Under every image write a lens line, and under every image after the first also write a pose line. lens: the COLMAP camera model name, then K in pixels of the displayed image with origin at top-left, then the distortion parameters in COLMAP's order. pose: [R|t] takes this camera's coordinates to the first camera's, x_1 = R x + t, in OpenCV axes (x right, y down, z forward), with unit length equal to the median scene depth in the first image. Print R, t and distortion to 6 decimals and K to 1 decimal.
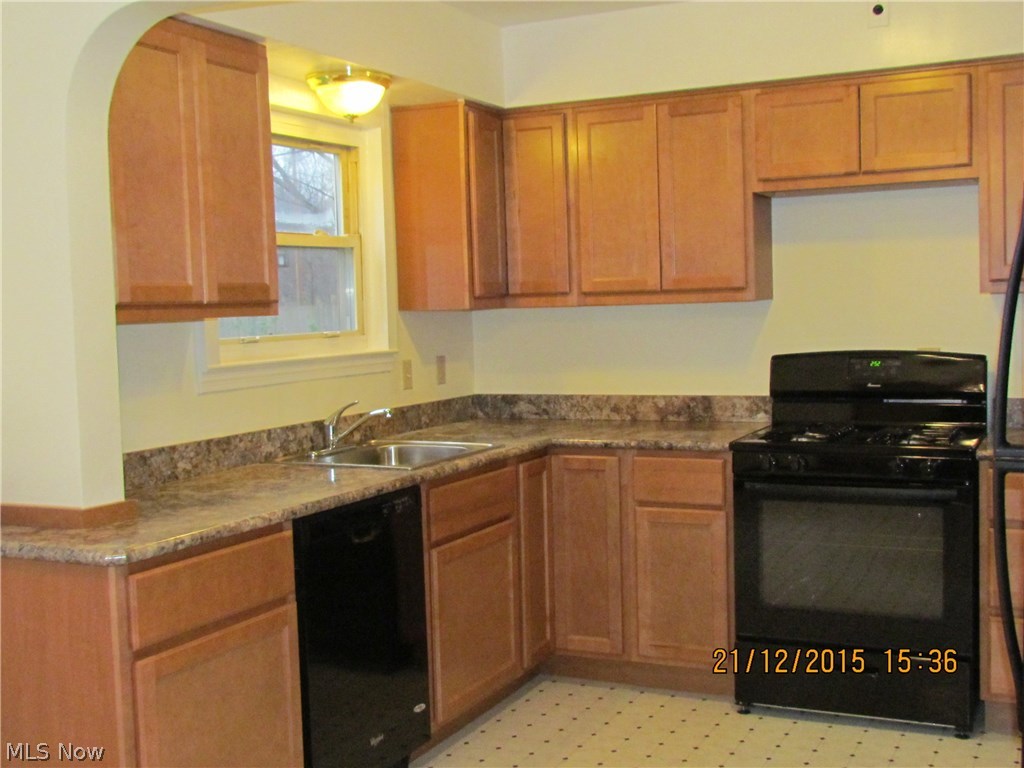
lens RADIAL K [[1236.9, 0, 512.0], [0, 1236.9, 384.0], [0, 0, 1]] dist [-0.016599, -0.000978]
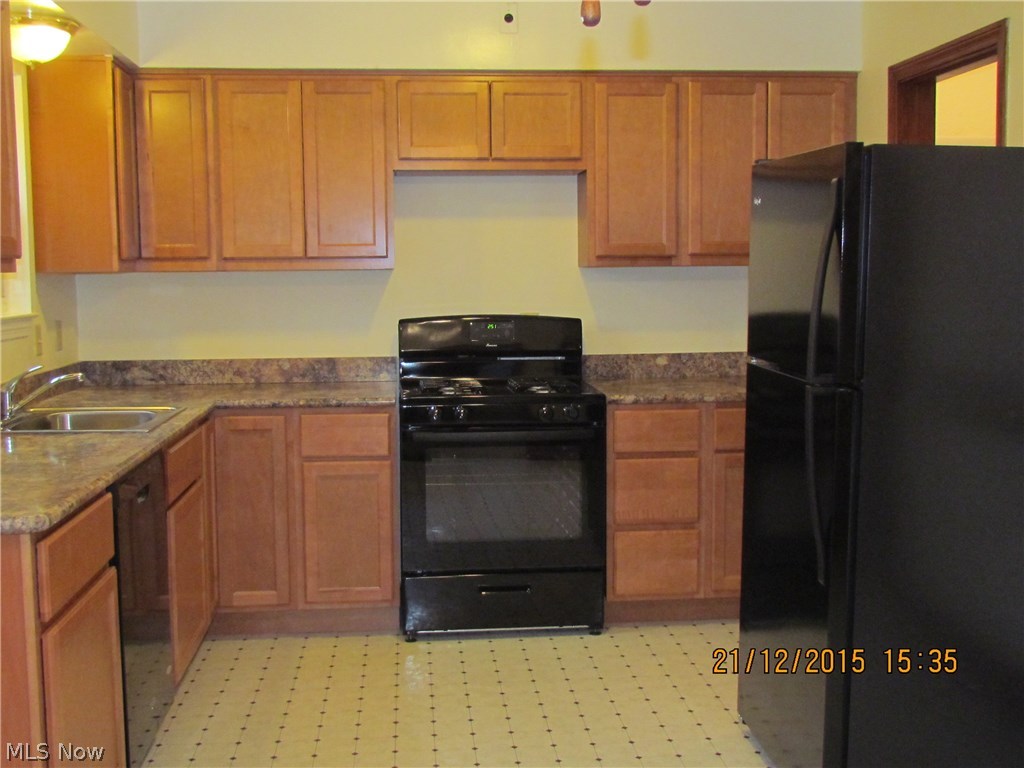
lens RADIAL K [[1236.9, 0, 512.0], [0, 1236.9, 384.0], [0, 0, 1]] dist [-0.016599, -0.000978]
pose [[0.856917, -0.025480, 0.514824, -0.276331], [0.015747, 0.999605, 0.023262, 0.010315], [-0.515213, -0.011826, 0.856980, 0.004977]]
